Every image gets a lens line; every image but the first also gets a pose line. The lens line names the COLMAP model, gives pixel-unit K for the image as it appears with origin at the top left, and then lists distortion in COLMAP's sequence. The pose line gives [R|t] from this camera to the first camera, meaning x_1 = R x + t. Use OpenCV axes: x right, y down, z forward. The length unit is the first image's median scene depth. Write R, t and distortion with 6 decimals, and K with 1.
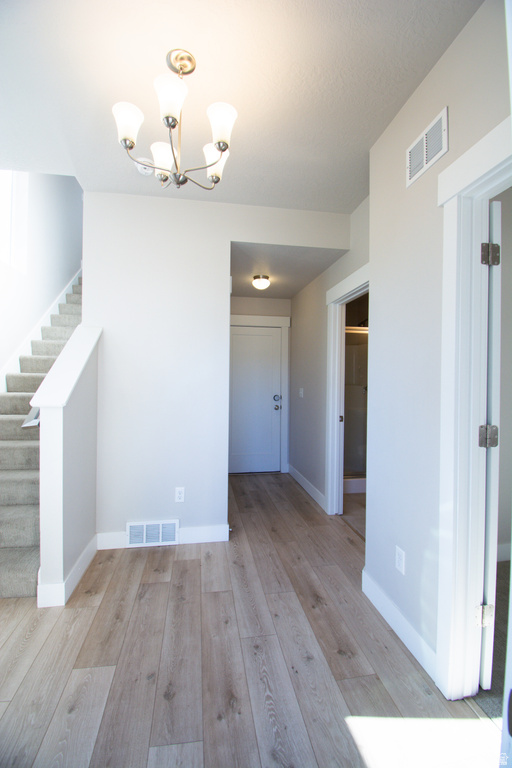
lens RADIAL K [[357.2, 0, 256.0], [0, 357.2, 384.0], [0, 0, 1]] dist [-0.002214, -0.000166]
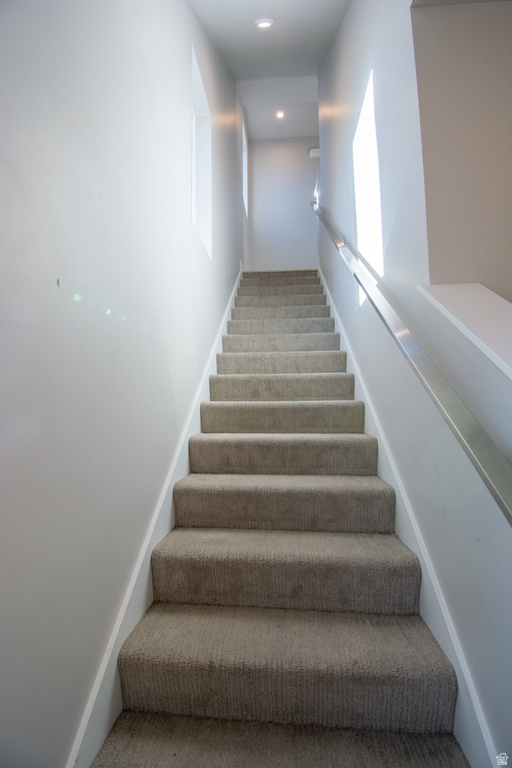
lens RADIAL K [[357.2, 0, 256.0], [0, 357.2, 384.0], [0, 0, 1]] dist [-0.002214, -0.000166]
pose [[0.967813, -0.035892, -0.249099, -0.447073], [0.017818, 0.997066, -0.074438, -0.013330], [0.251040, 0.067604, 0.965613, 0.415631]]
